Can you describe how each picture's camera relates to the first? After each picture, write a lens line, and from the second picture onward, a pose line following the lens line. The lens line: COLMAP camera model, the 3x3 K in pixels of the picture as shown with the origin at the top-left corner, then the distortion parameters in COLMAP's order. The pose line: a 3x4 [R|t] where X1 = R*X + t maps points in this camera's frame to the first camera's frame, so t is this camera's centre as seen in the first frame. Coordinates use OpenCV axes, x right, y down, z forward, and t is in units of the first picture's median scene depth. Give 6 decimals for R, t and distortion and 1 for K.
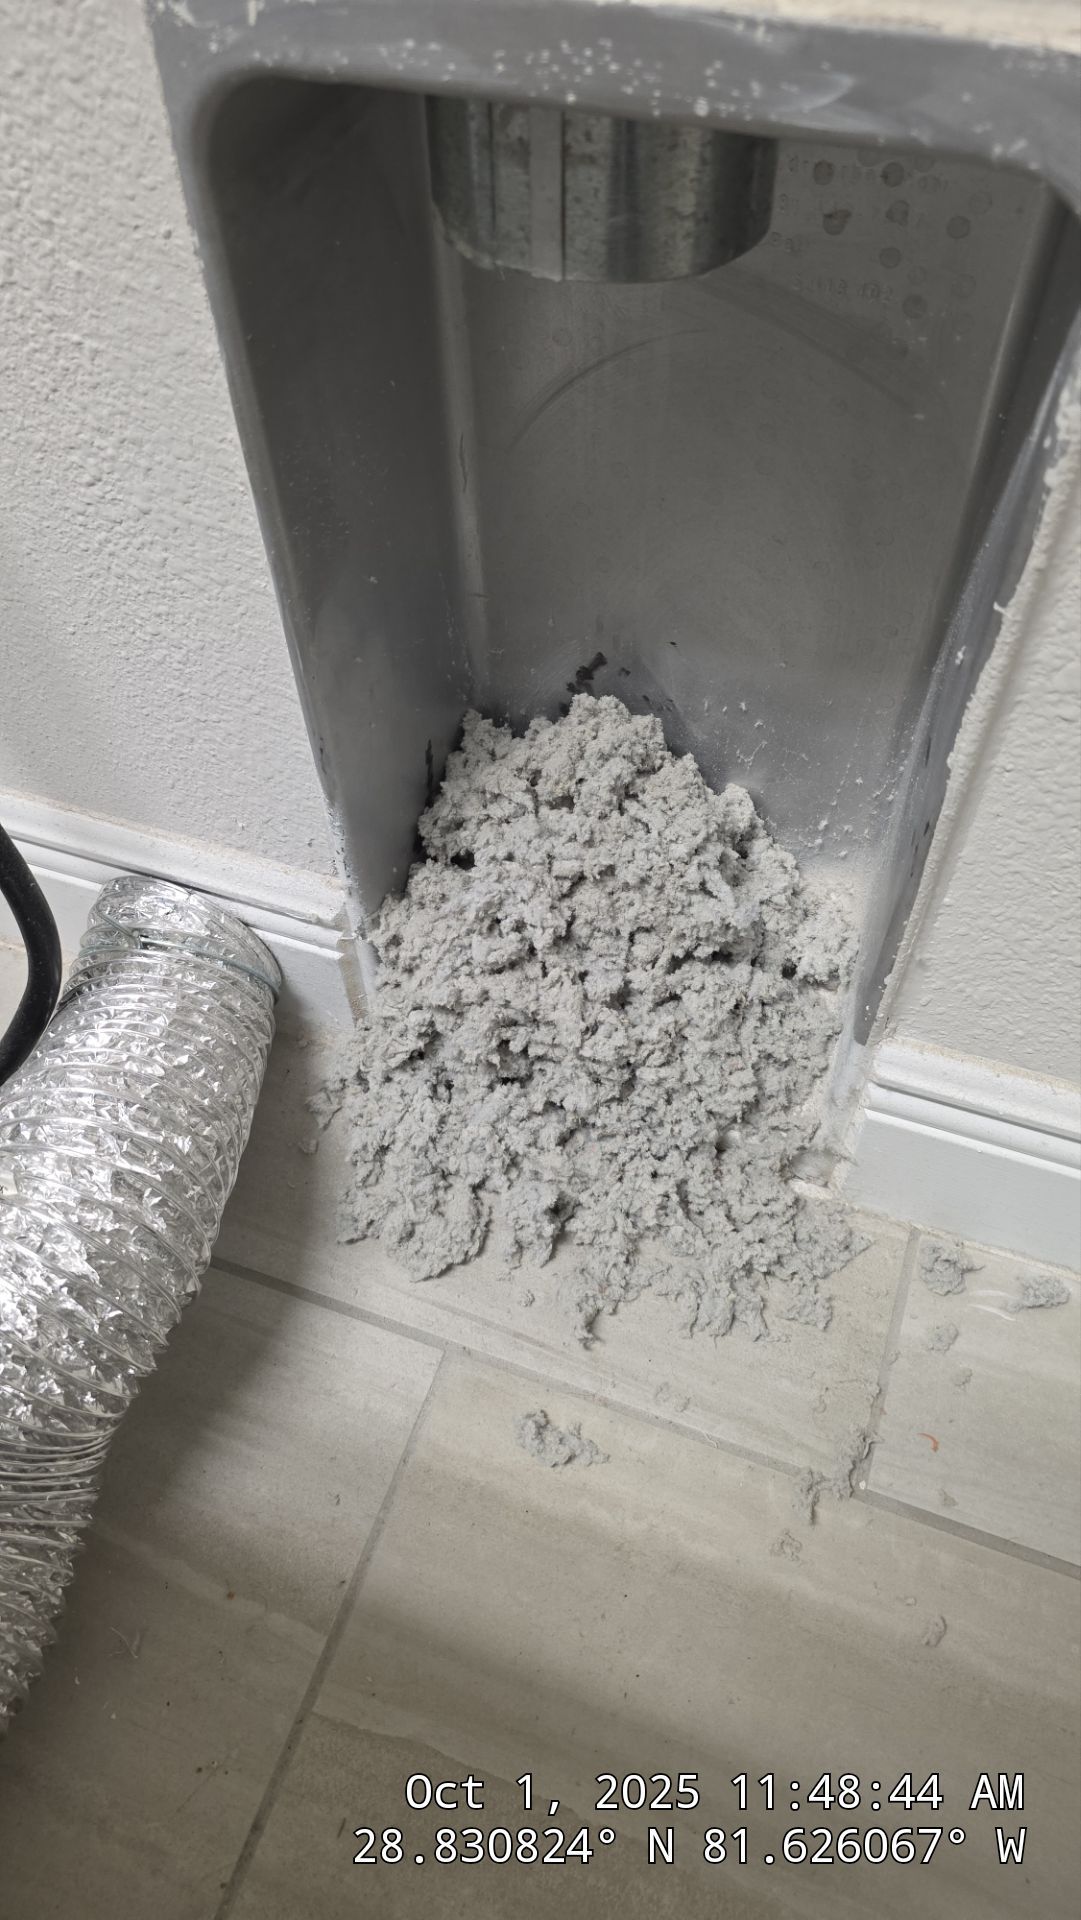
lens RADIAL K [[1279.0, 0, 540.5], [0, 1279.0, 959.6], [0, 0, 1]] dist [0.013073, -0.035085]
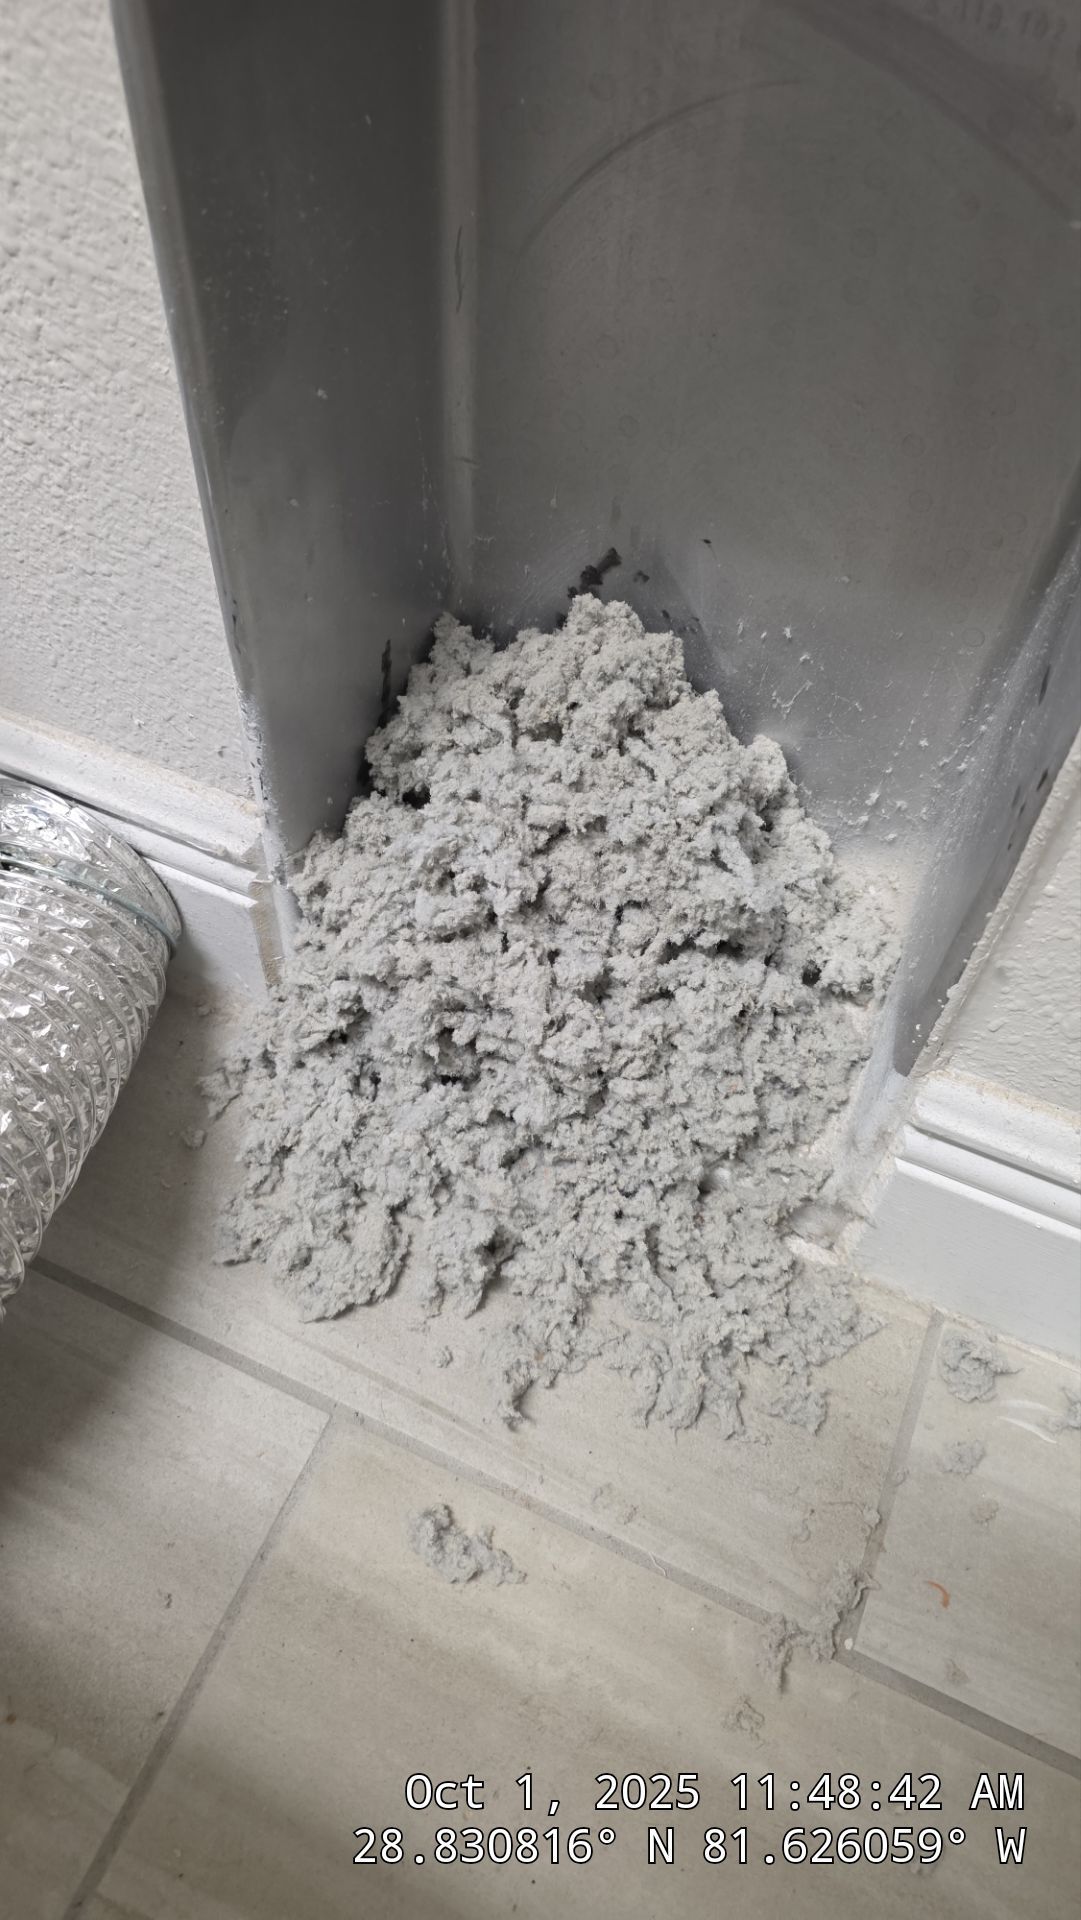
lens RADIAL K [[1279.0, 0, 546.6], [0, 1279.0, 953.0], [0, 0, 1]] dist [0.013073, -0.035085]
pose [[0.995272, 0.096080, 0.014228, 0.017904], [-0.095880, 0.995293, -0.014090, 0.022532], [-0.015515, 0.012659, 0.999800, 0.211528]]
